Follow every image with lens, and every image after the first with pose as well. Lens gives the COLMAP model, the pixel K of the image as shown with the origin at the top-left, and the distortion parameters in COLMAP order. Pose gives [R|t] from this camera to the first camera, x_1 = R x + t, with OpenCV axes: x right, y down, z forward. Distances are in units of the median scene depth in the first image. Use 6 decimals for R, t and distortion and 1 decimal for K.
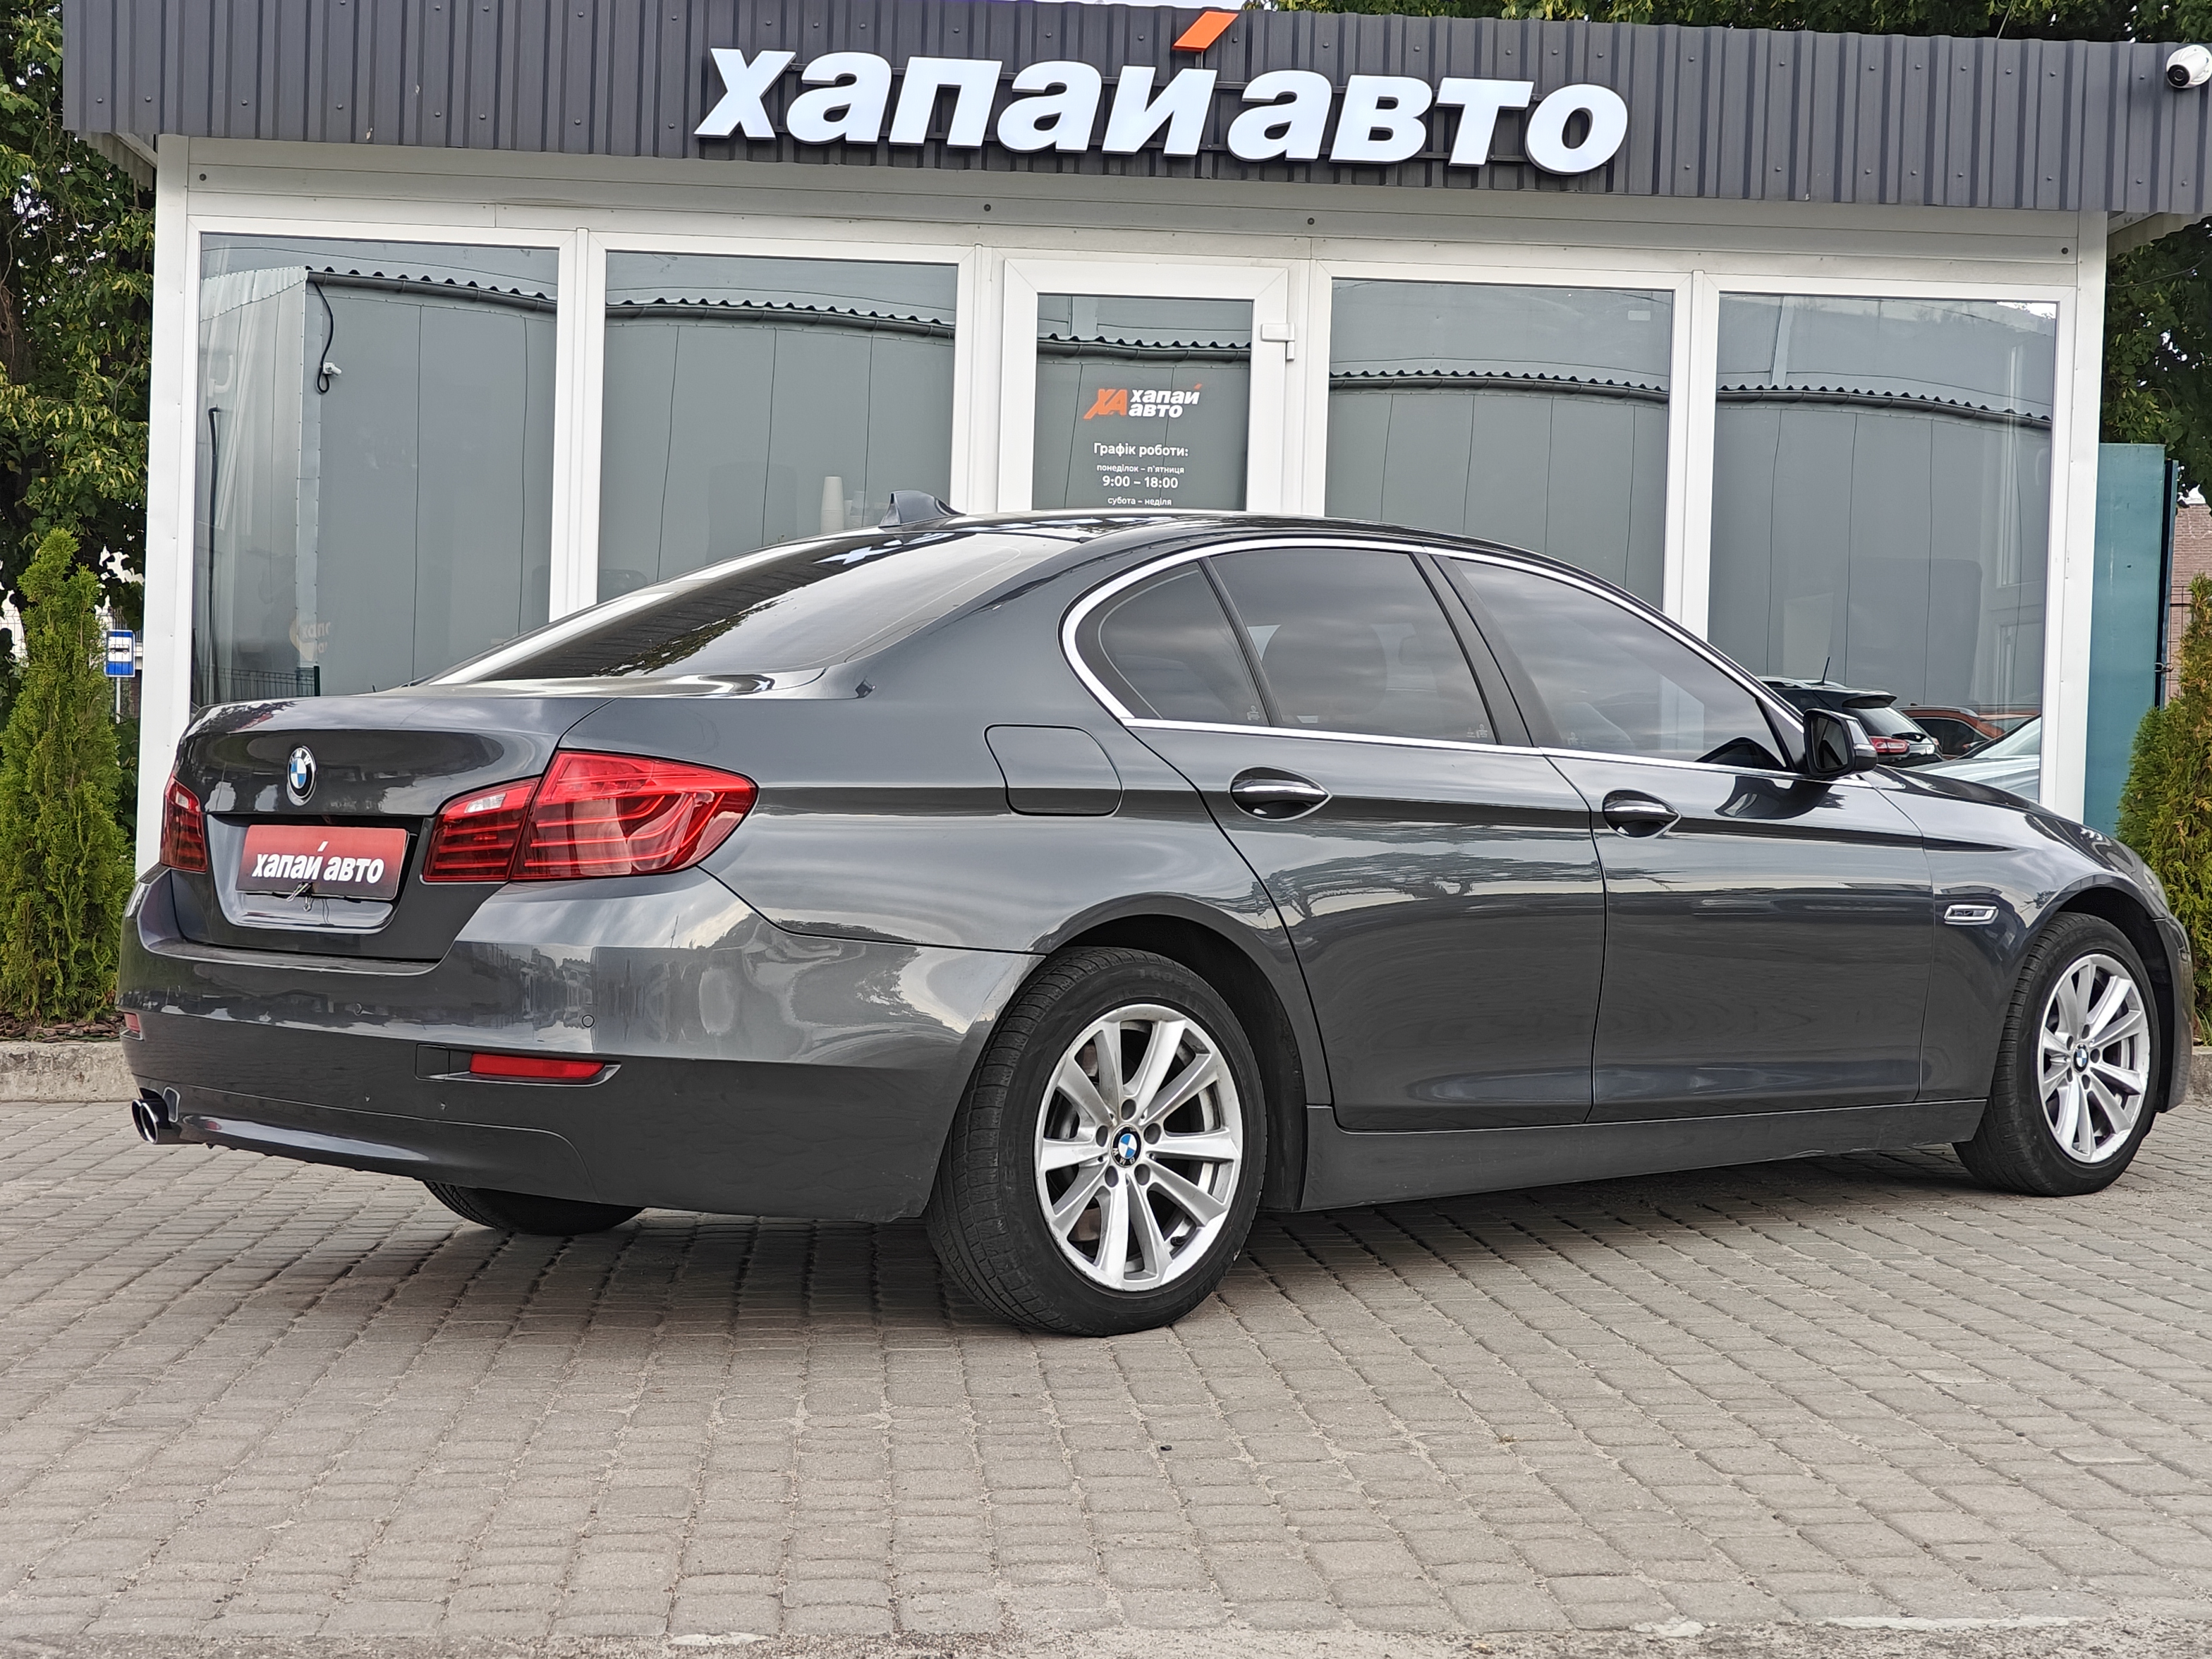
lens RADIAL K [[3219.4, 0, 1141.0], [0, 3219.4, 831.9], [0, 0, 1]] dist [0.019434, -0.045117]
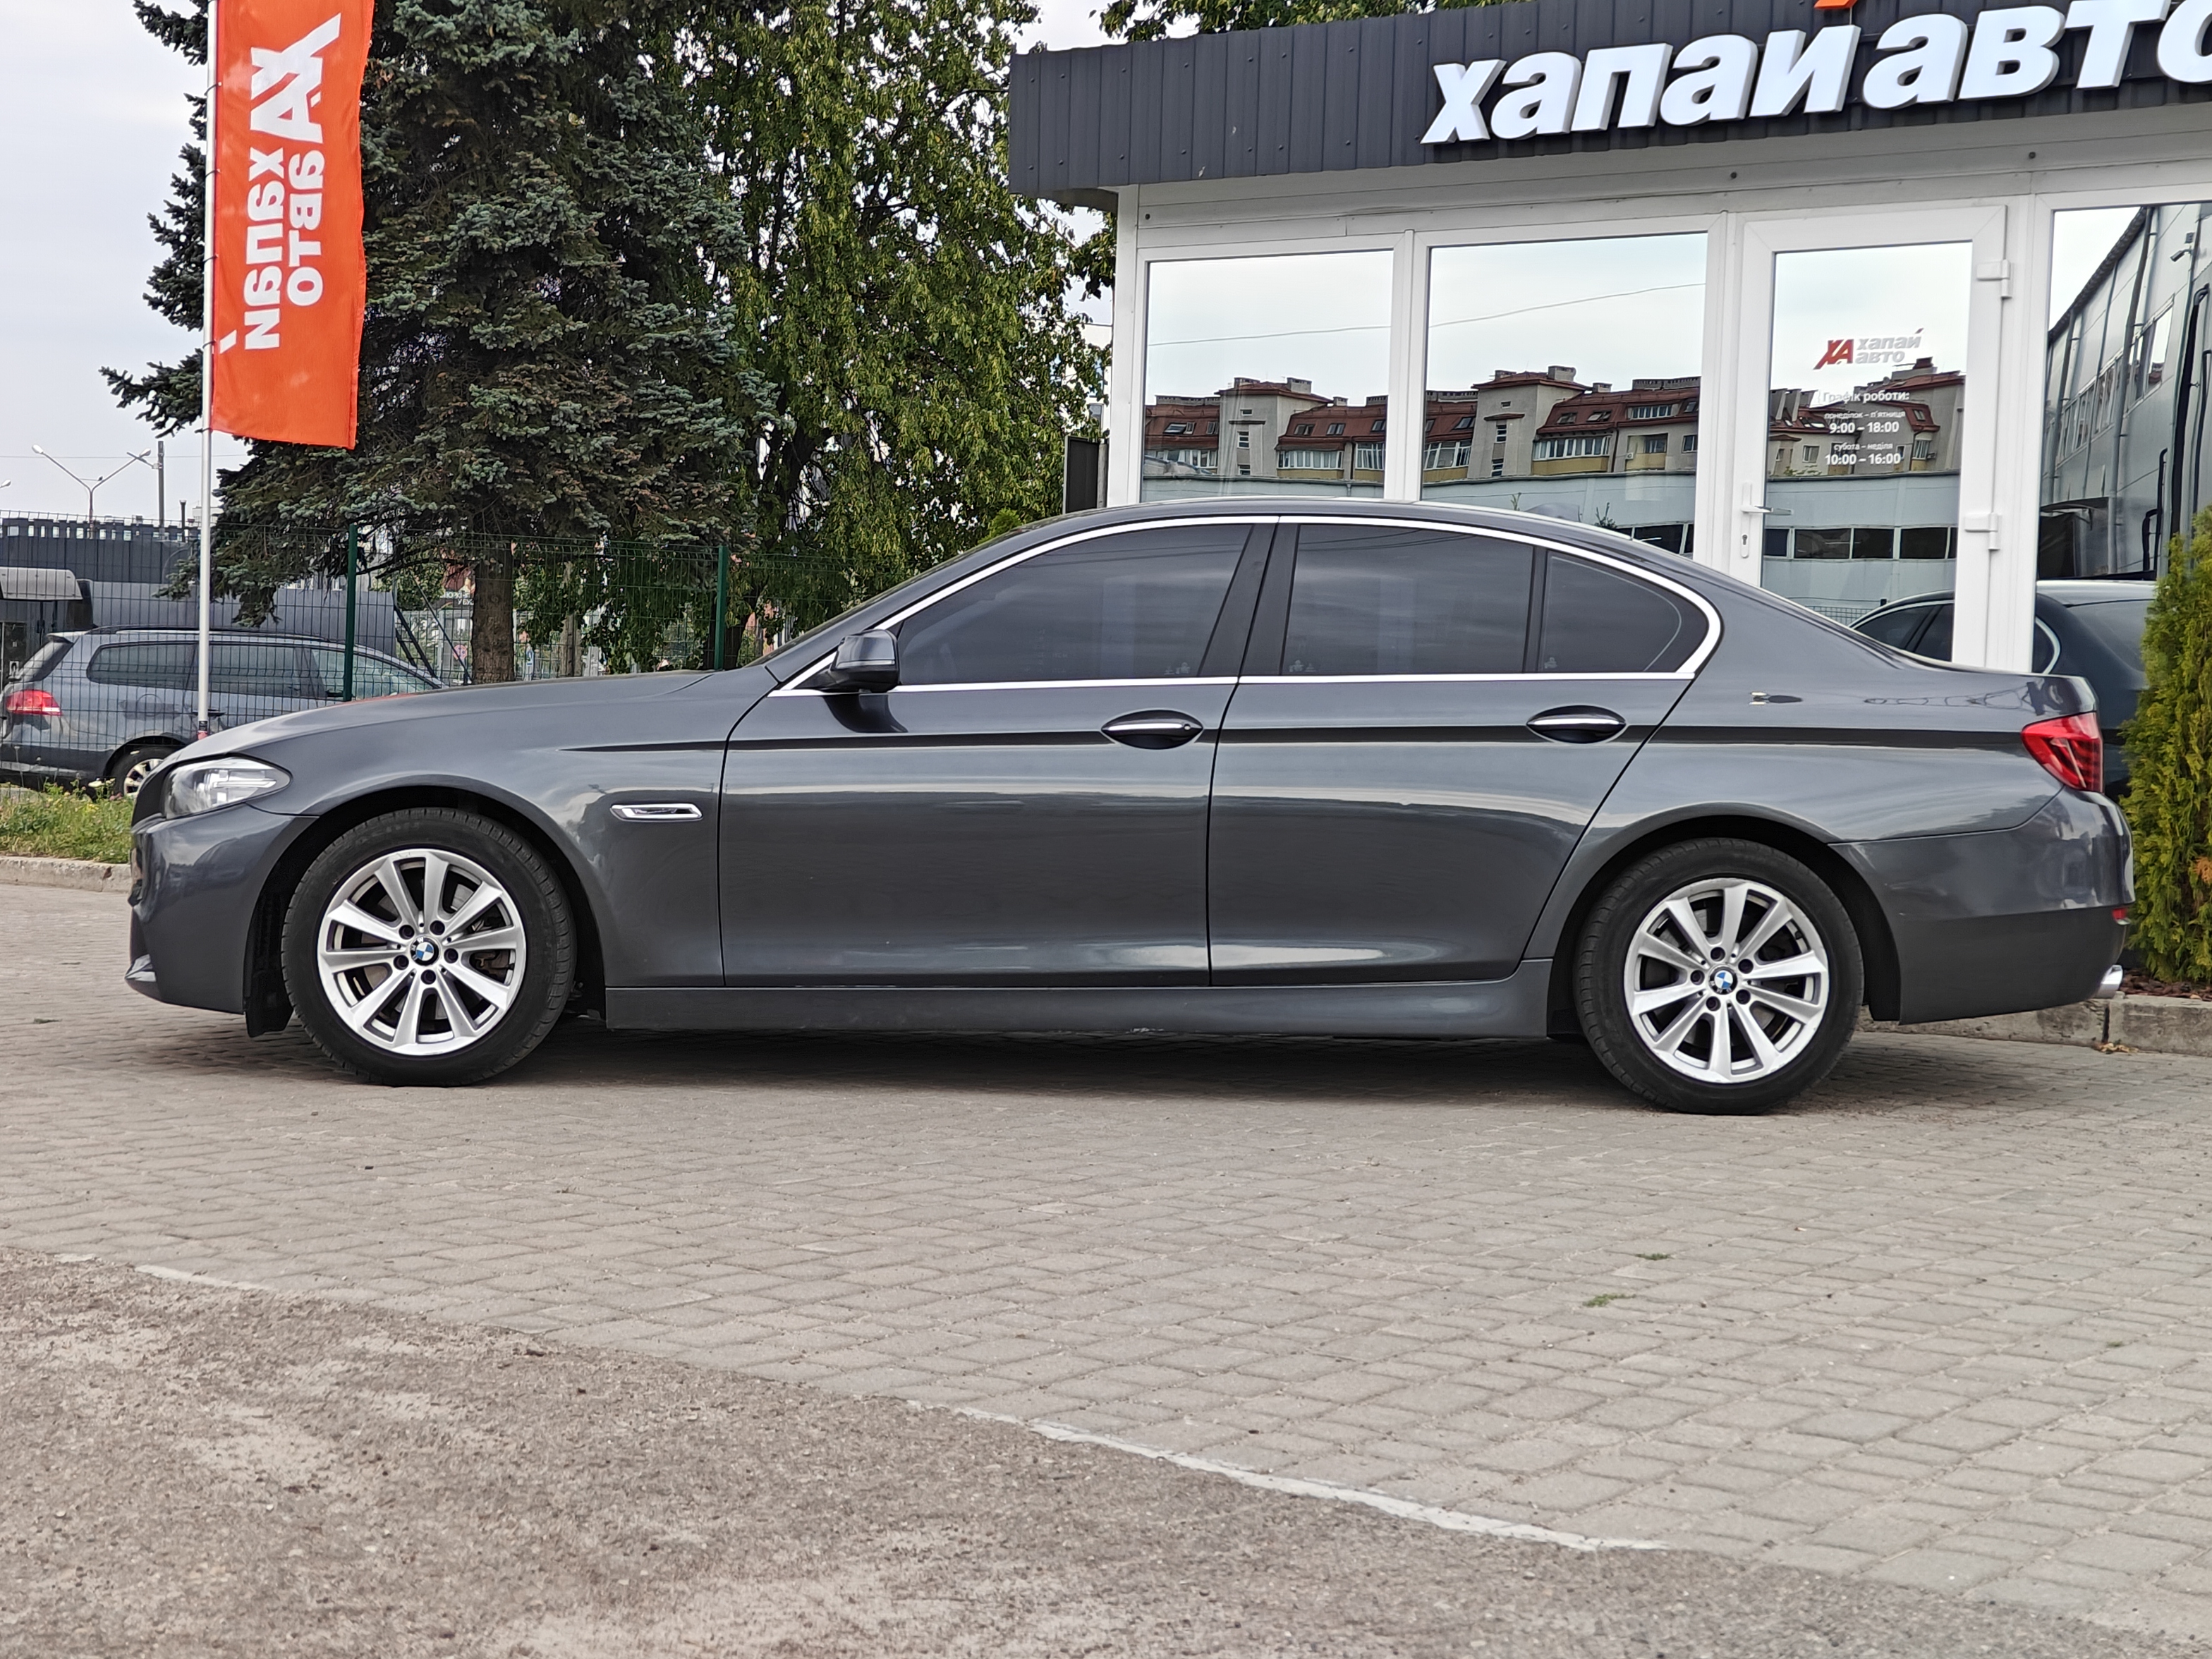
lens RADIAL K [[3204.2, 0, 1170.3], [0, 3204.2, 829.8], [0, 0, 1]] dist [0.026895, 0.041627]
pose [[0.769583, 0.031464, -0.637771, 0.519364], [-0.023750, 0.999505, 0.020651, 0.004162], [0.638105, -0.000746, 0.769949, 0.071443]]
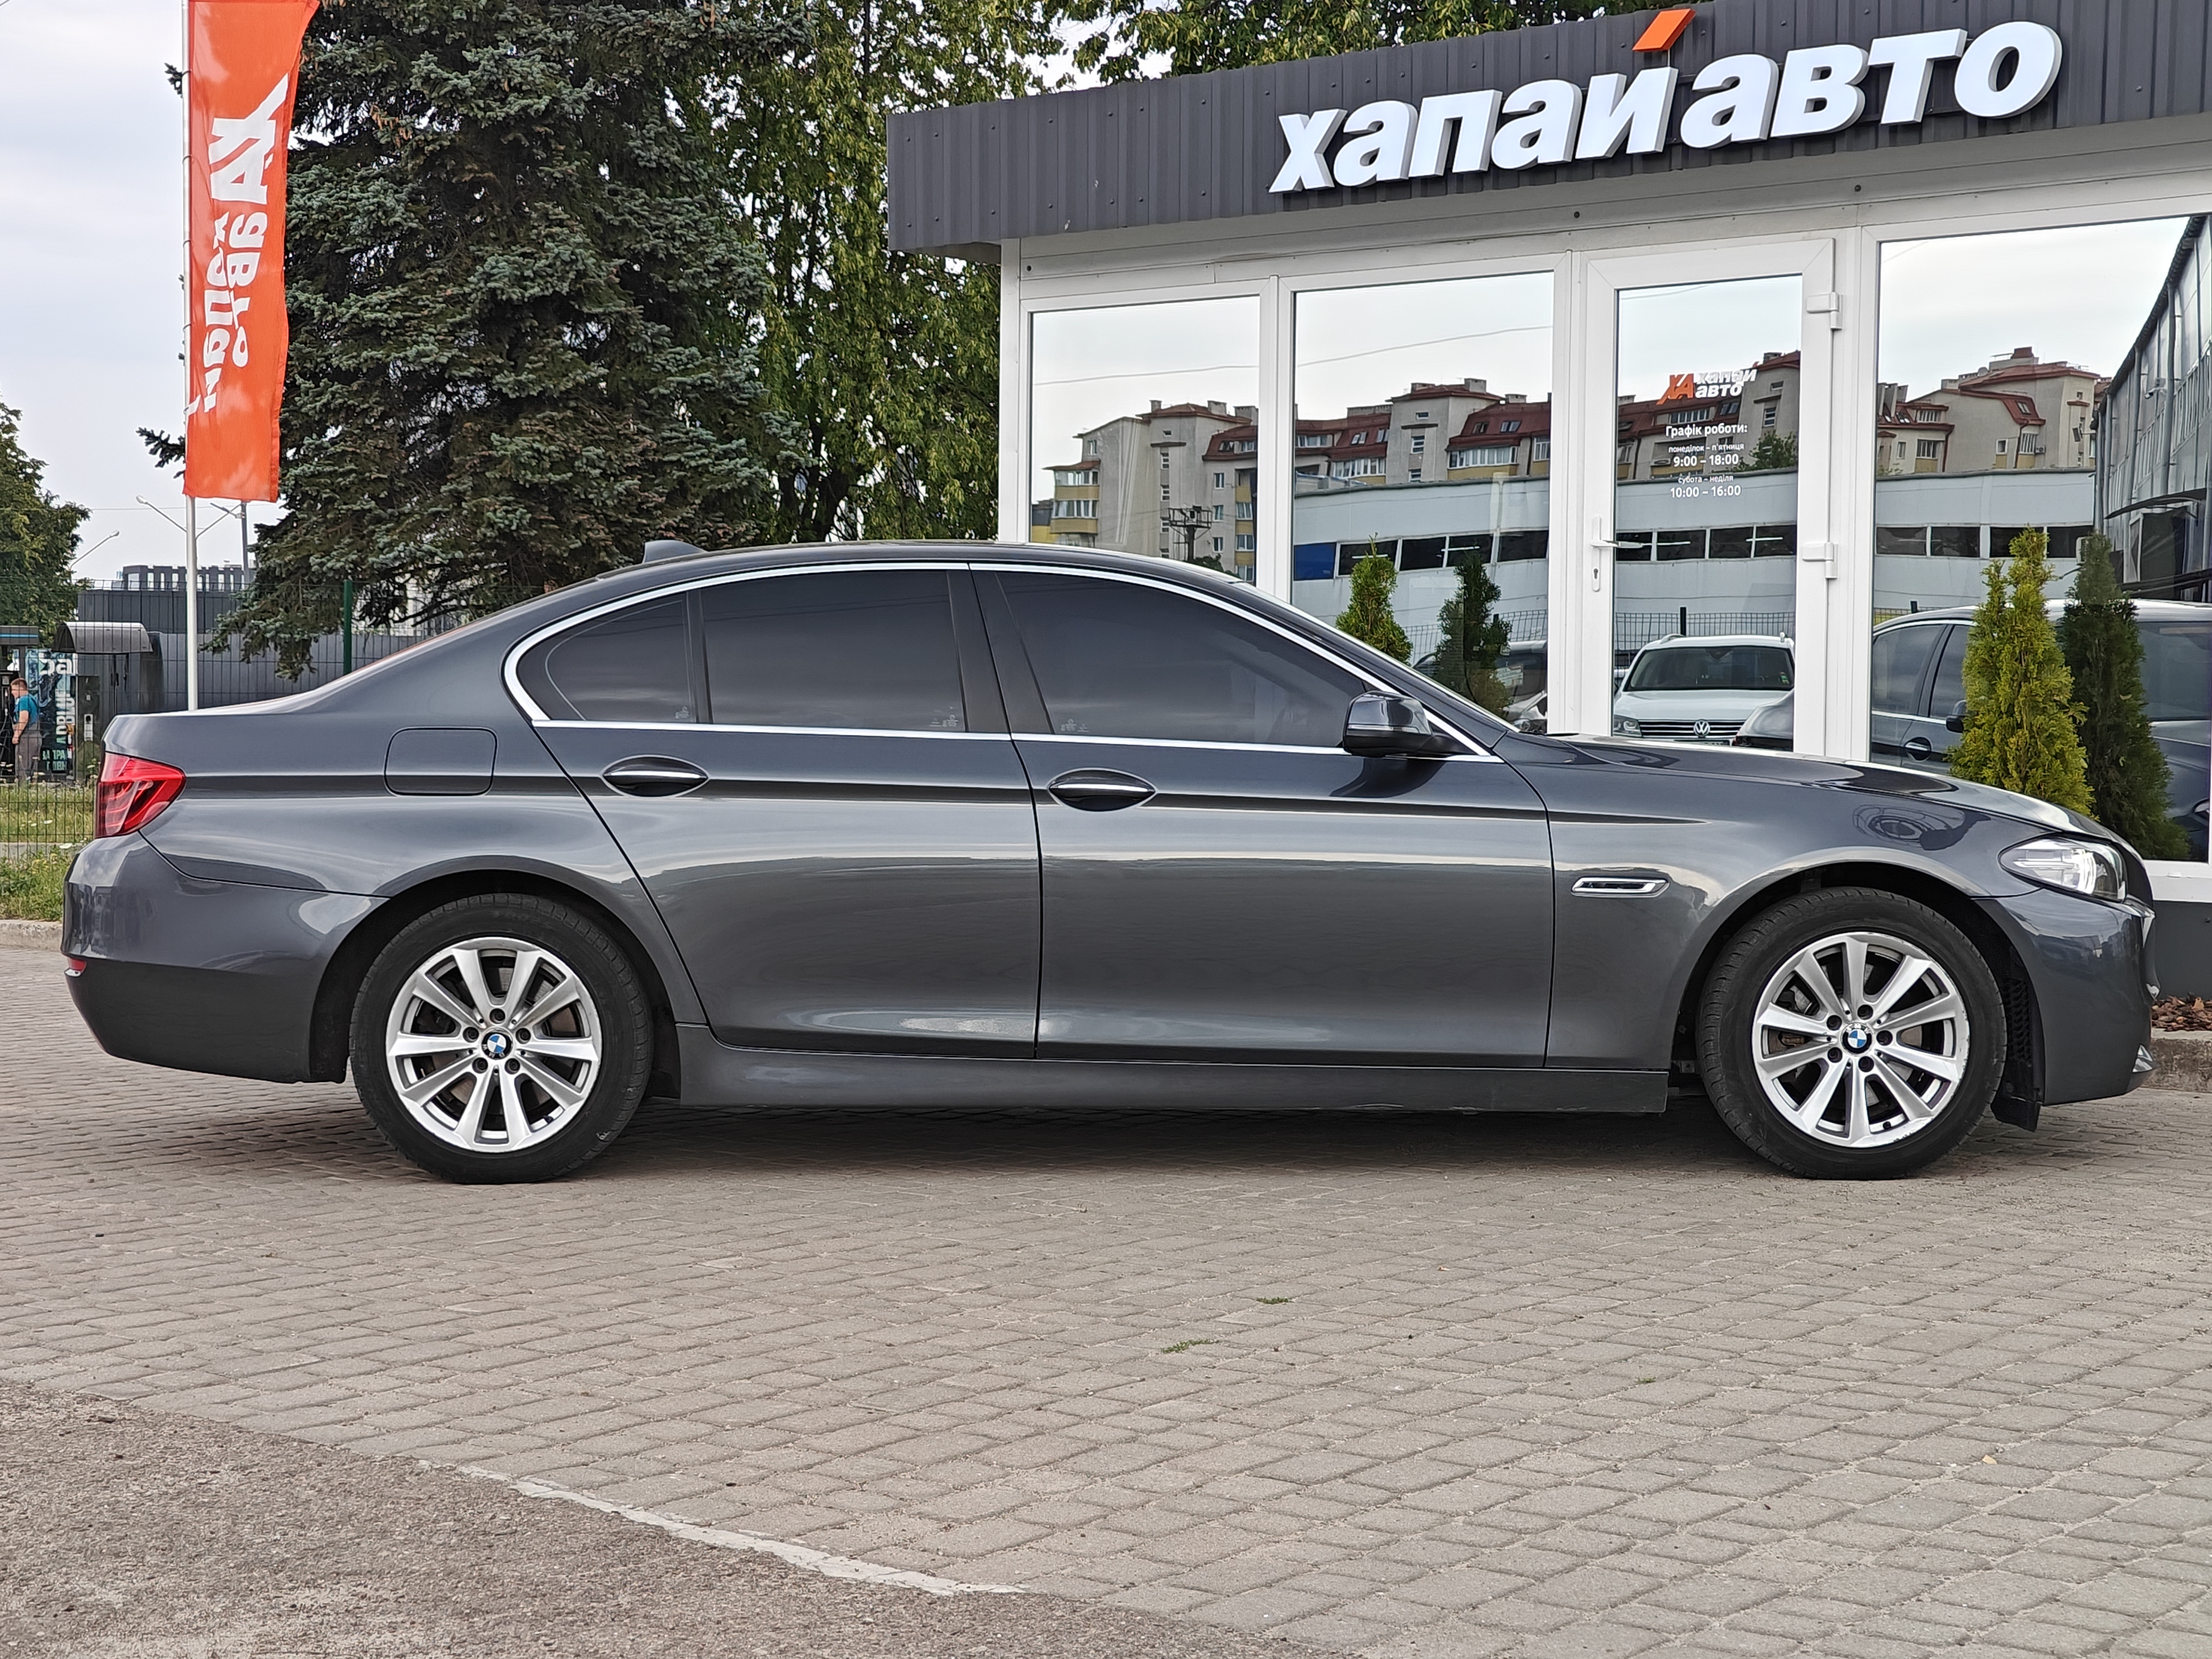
lens RADIAL K [[3219.4, 0, 1141.0], [0, 3219.4, 831.9], [0, 0, 1]] dist [0.019434, -0.045117]
pose [[0.742514, 0.009392, -0.669765, 0.599414], [0.001778, 0.999871, 0.015992, -0.005751], [0.669829, -0.013065, 0.742401, 0.107670]]
